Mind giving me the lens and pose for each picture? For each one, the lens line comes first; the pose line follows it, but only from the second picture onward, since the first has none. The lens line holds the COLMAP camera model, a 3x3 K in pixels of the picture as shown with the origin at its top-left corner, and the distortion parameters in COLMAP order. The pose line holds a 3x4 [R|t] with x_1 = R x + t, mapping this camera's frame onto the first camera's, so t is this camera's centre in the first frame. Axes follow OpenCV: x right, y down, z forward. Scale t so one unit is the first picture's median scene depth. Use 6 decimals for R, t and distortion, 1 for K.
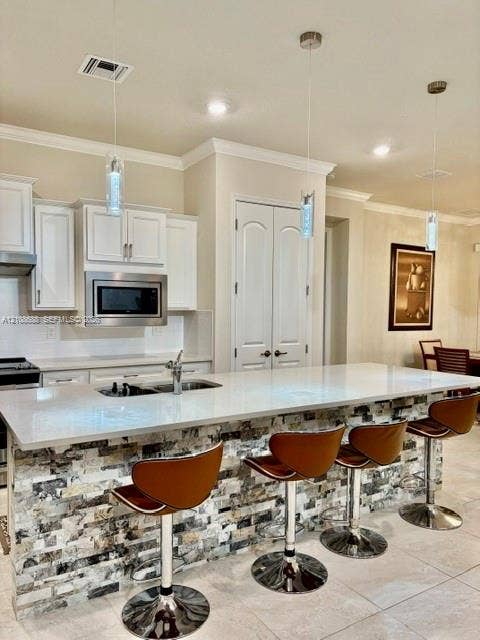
lens RADIAL K [[486.6, 0, 236.6], [0, 486.6, 323.1], [0, 0, 1]] dist [0.038537, -0.035506]
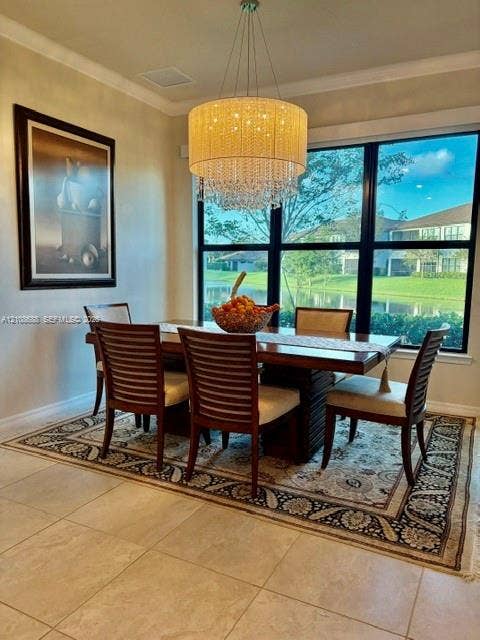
lens RADIAL K [[486.6, 0, 236.6], [0, 486.6, 323.1], [0, 0, 1]] dist [0.038537, -0.035506]
pose [[0.866516, -0.060489, 0.495471, 0.561532], [0.018412, 0.995828, 0.089374, 0.021354], [-0.498810, -0.068321, 0.864015, 1.023177]]
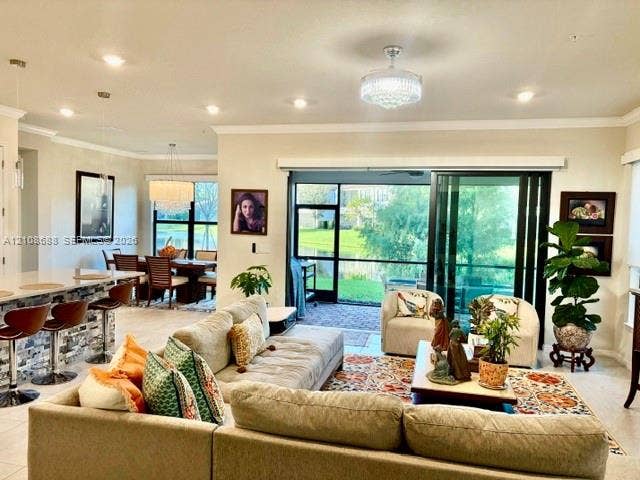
lens RADIAL K [[486.6, 0, 322.9], [0, 486.6, 243.3], [0, 0, 1]] dist [0.038537, -0.035506]
pose [[0.719345, -0.027392, 0.694113, -0.209666], [0.007507, 0.999470, 0.031662, -0.036710], [-0.694613, -0.017565, 0.719170, -0.676710]]
